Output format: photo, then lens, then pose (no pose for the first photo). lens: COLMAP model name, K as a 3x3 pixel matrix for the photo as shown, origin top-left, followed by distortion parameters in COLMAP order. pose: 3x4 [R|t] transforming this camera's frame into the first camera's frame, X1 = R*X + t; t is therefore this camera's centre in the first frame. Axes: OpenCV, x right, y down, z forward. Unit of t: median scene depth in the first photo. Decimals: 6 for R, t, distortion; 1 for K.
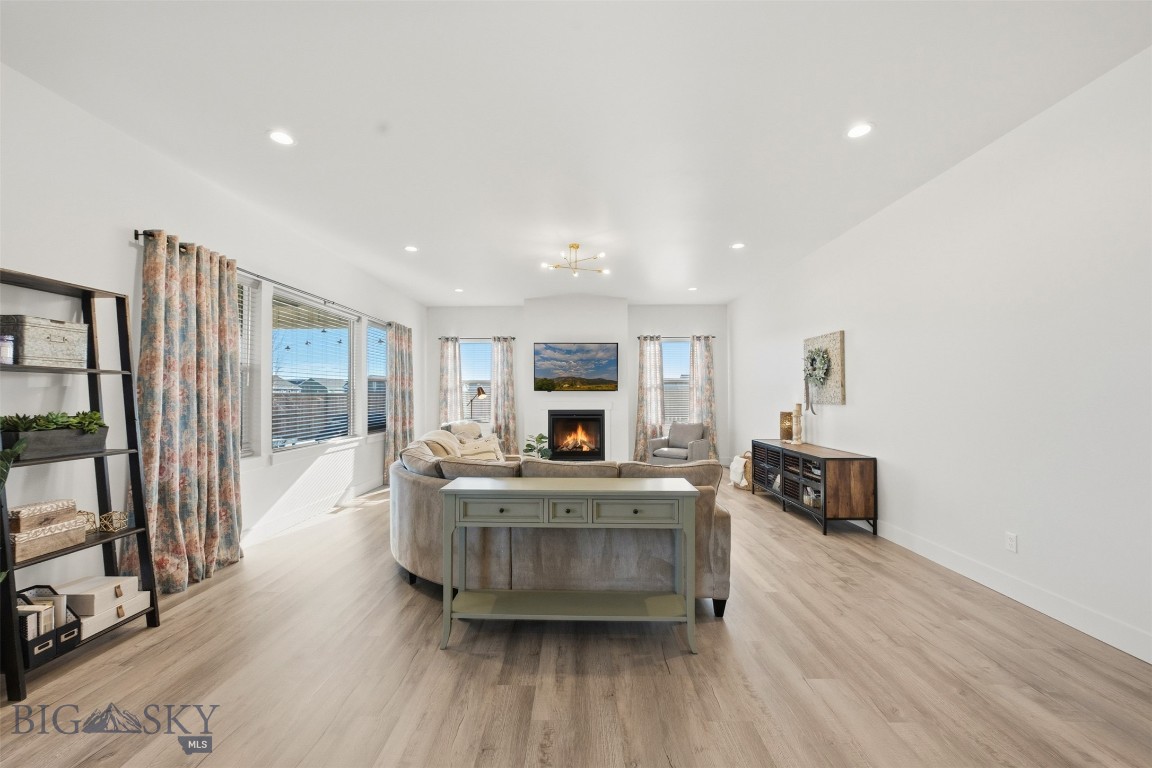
lens RADIAL K [[444.8, 0, 575.9], [0, 444.8, 384.8], [0, 0, 1]] dist [-0.018568, 0.000195]
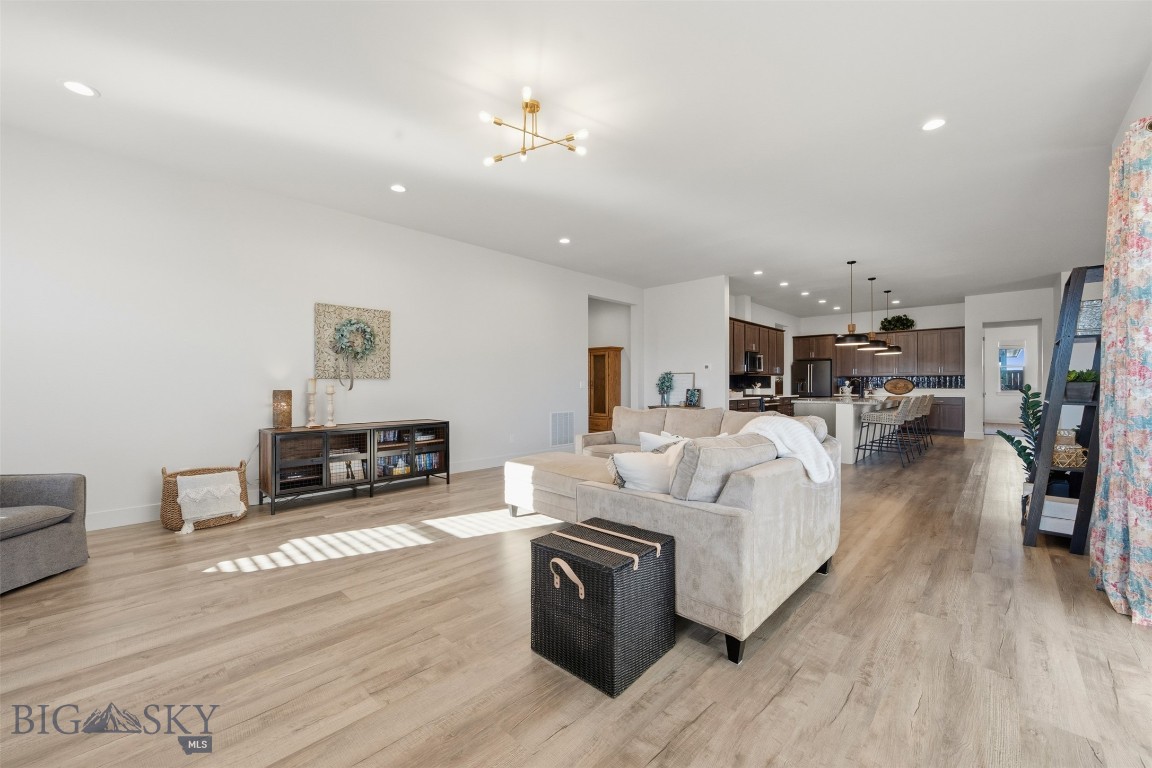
lens RADIAL K [[455.4, 0, 581.2], [0, 455.4, 384.9], [0, 0, 1]] dist [-0.006380, 0.001456]
pose [[-0.738533, 0.004691, 0.674201, -0.482398], [-0.011142, 0.999754, -0.019161, 0.072811], [-0.674125, -0.021663, -0.738299, 1.460910]]
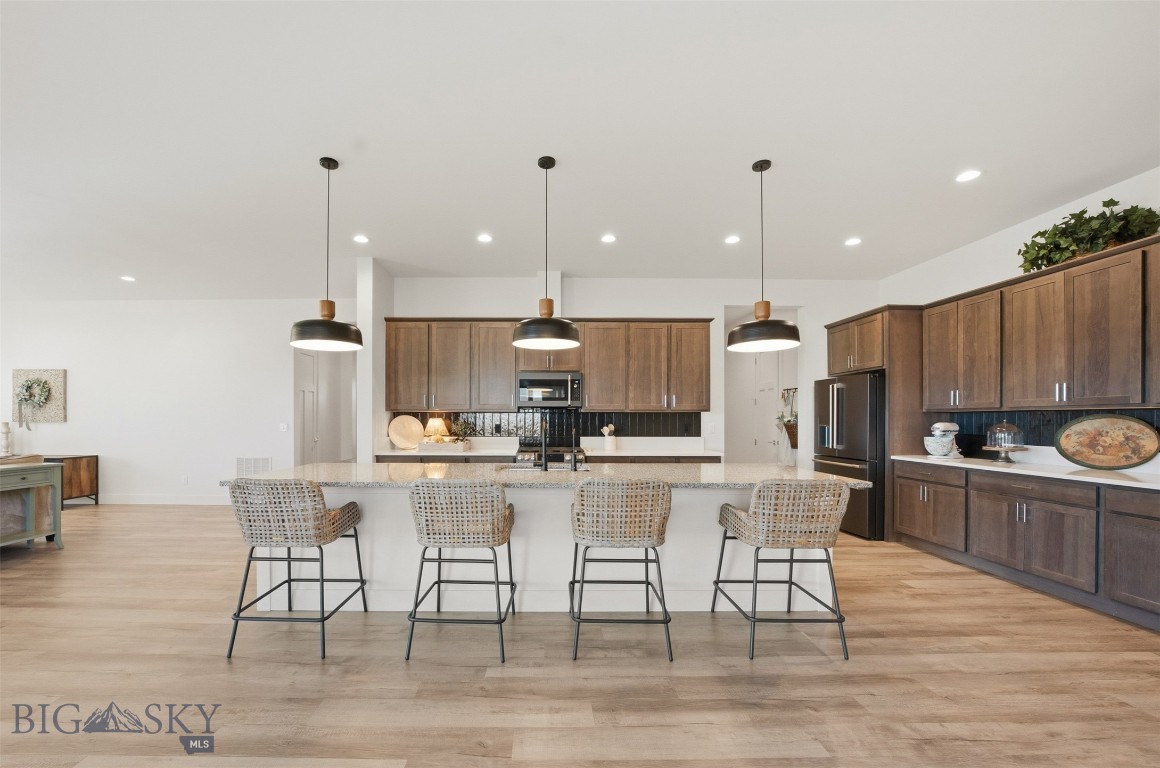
lens RADIAL K [[447.9, 0, 549.1], [0, 447.9, 419.9], [0, 0, 1]] dist [-0.018568, 0.000195]
pose [[-0.010816, 0.002213, 0.999939, -0.783348], [-0.023980, 0.999709, -0.002472, 0.004254], [-0.999654, -0.024005, -0.010760, -0.512063]]
